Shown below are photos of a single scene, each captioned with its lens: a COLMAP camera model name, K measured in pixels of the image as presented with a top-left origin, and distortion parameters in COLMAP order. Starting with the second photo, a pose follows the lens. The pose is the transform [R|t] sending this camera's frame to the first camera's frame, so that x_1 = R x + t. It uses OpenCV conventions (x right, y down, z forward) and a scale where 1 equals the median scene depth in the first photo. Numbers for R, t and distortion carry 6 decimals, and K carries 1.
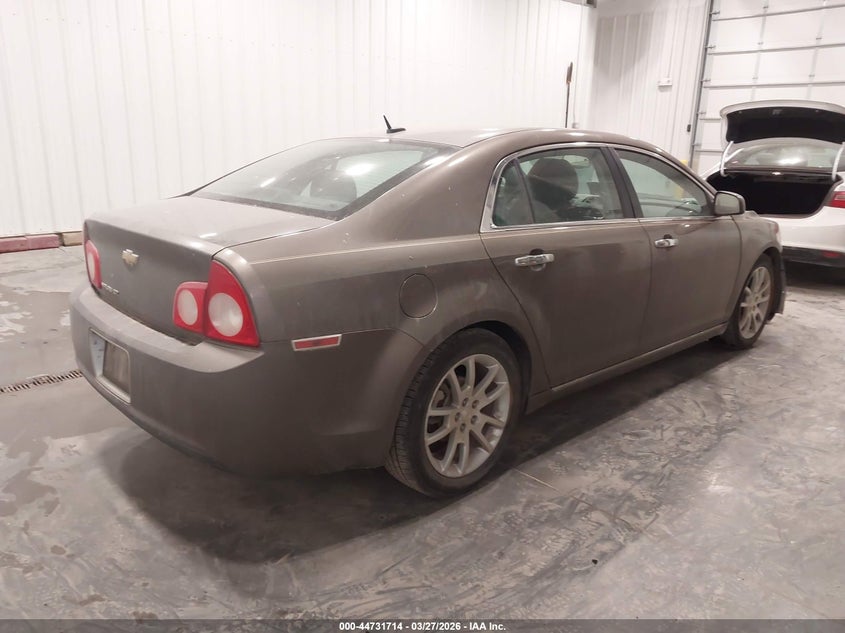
lens RADIAL K [[646.2, 0, 422.5], [0, 646.2, 316.5], [0, 0, 1]] dist [0.046842, -0.099223]
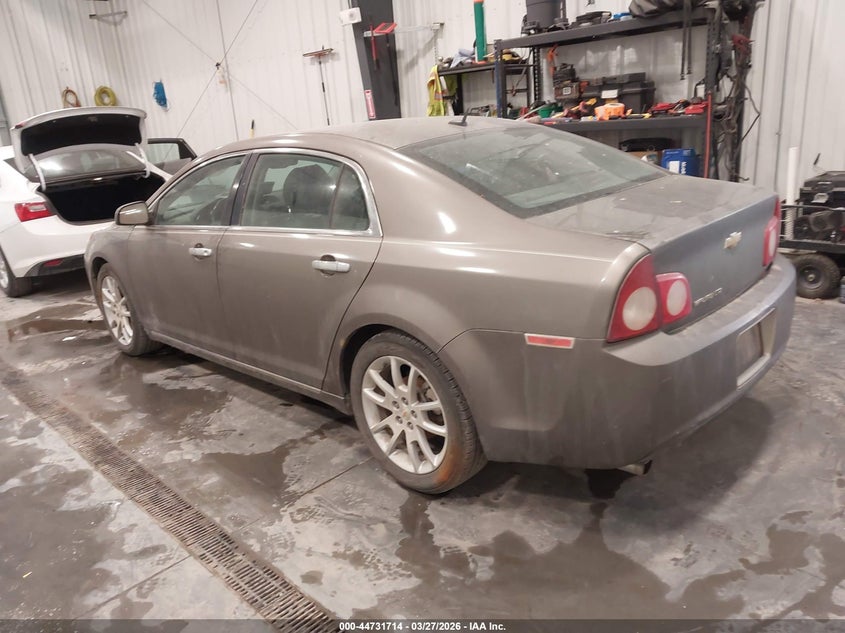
lens RADIAL K [[646.2, 0, 422.5], [0, 646.2, 316.5], [0, 0, 1]] dist [0.046842, -0.099223]
pose [[-0.019464, -0.314239, 0.949144, -1.203359], [0.339304, 0.890909, 0.301917, -0.384003], [-0.940475, 0.327925, 0.089282, 1.171466]]
